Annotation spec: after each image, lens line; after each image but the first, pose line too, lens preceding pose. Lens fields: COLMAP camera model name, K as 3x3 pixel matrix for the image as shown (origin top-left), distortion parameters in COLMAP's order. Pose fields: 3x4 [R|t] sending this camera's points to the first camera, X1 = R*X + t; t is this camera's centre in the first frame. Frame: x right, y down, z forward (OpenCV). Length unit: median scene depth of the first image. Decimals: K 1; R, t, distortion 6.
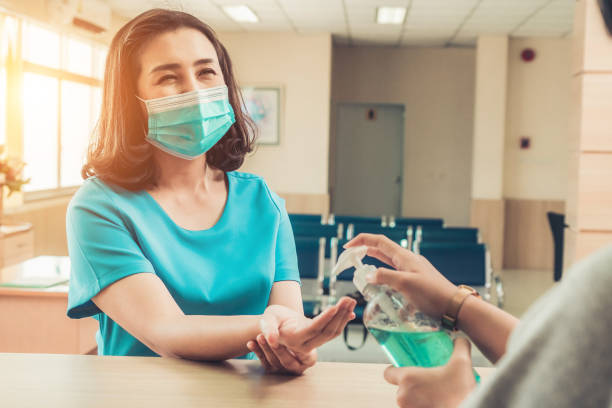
lens RADIAL K [[1031.7, 0, 313.4], [0, 1031.7, 204.1], [0, 0, 1]] dist [0.164816, 0.069602]
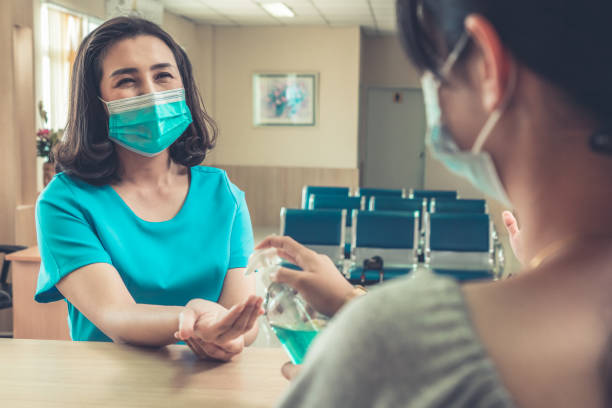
lens RADIAL K [[904.2, 0, 302.4], [0, 904.2, 211.9], [0, 0, 1]] dist [0.125991, 0.009196]
pose [[0.998839, -0.001549, -0.048148, 0.086429], [0.003388, 0.999267, 0.038141, -0.020793], [0.048054, -0.038260, 0.998112, 0.055271]]
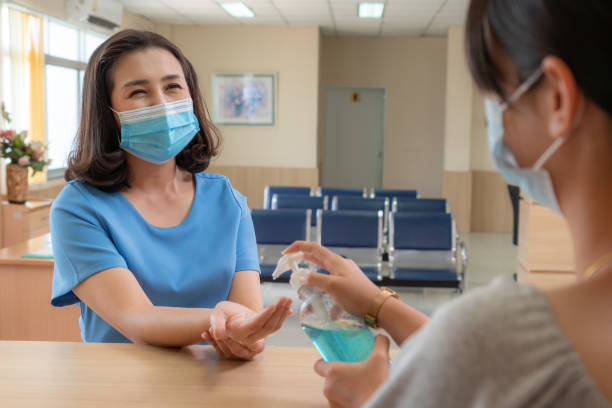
lens RADIAL K [[904.2, 0, 302.4], [0, 904.2, 211.9], [0, 0, 1]] dist [0.125991, 0.009196]
pose [[0.999966, -0.007628, -0.003193, 0.039314], [0.007746, 0.999214, 0.038885, -0.028613], [0.002894, -0.038908, 0.999239, 0.010634]]
